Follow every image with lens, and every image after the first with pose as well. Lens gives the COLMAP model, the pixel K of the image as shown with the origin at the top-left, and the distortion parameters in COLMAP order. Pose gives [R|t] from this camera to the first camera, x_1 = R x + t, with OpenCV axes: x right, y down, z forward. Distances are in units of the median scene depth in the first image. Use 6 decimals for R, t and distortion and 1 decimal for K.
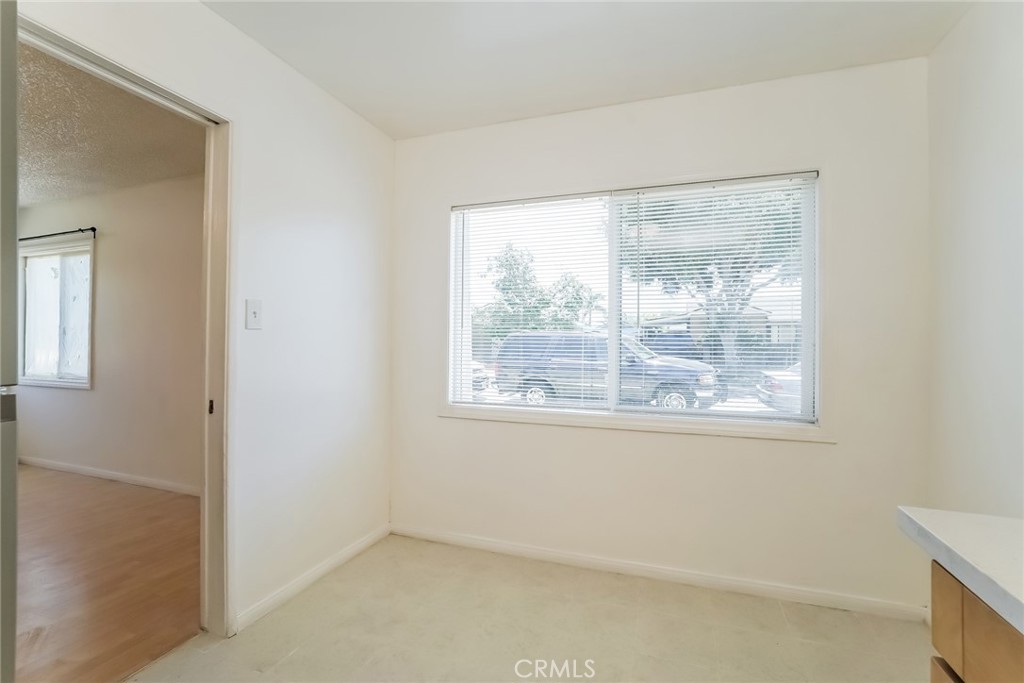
lens RADIAL K [[461.2, 0, 512.0], [0, 461.2, 341.5], [0, 0, 1]] dist [-0.023000, 0.000224]
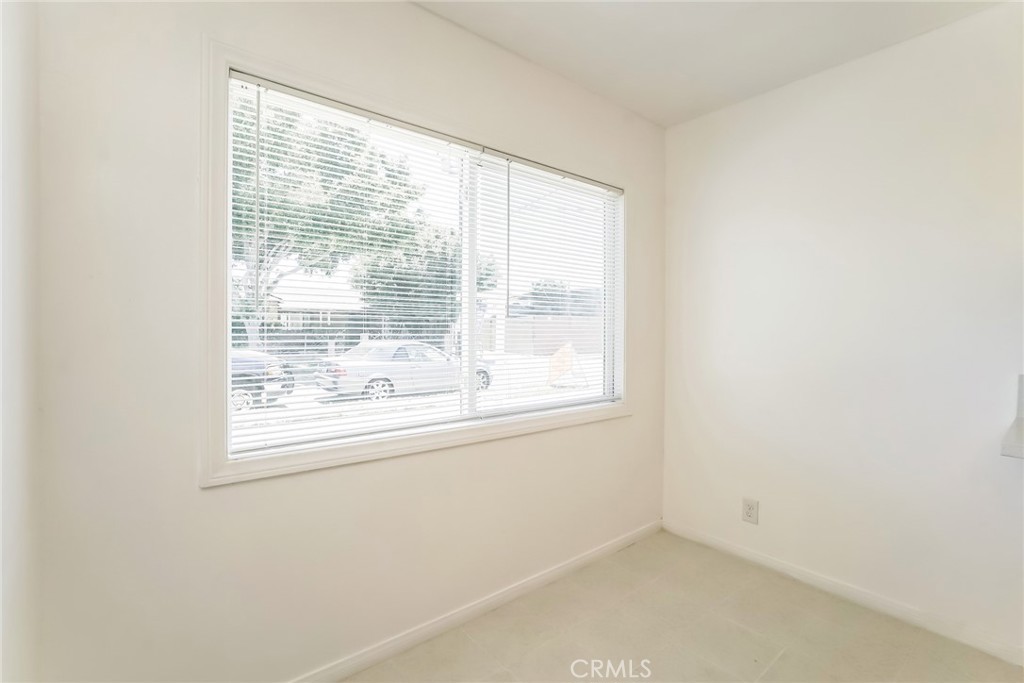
lens RADIAL K [[461.2, 0, 512.0], [0, 461.2, 341.5], [0, 0, 1]] dist [-0.023000, 0.000224]
pose [[0.517776, -0.021996, 0.855234, -0.091654], [-0.002256, 0.999631, 0.027076, -0.001892], [-0.855513, -0.015949, 0.517535, 0.108550]]
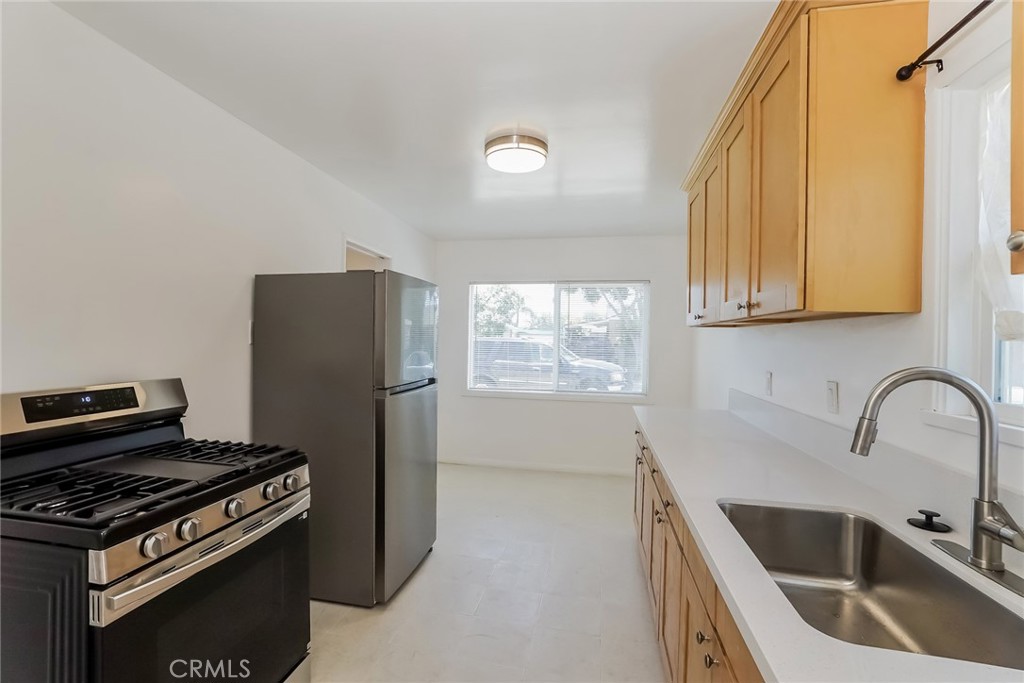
lens RADIAL K [[461.2, 0, 512.0], [0, 461.2, 341.5], [0, 0, 1]] dist [-0.023000, 0.000224]
pose [[0.987602, 0.008453, 0.156749, -0.056132], [-0.008842, 0.999959, 0.001790, -0.013855], [-0.156727, -0.003154, 0.987637, -0.191200]]
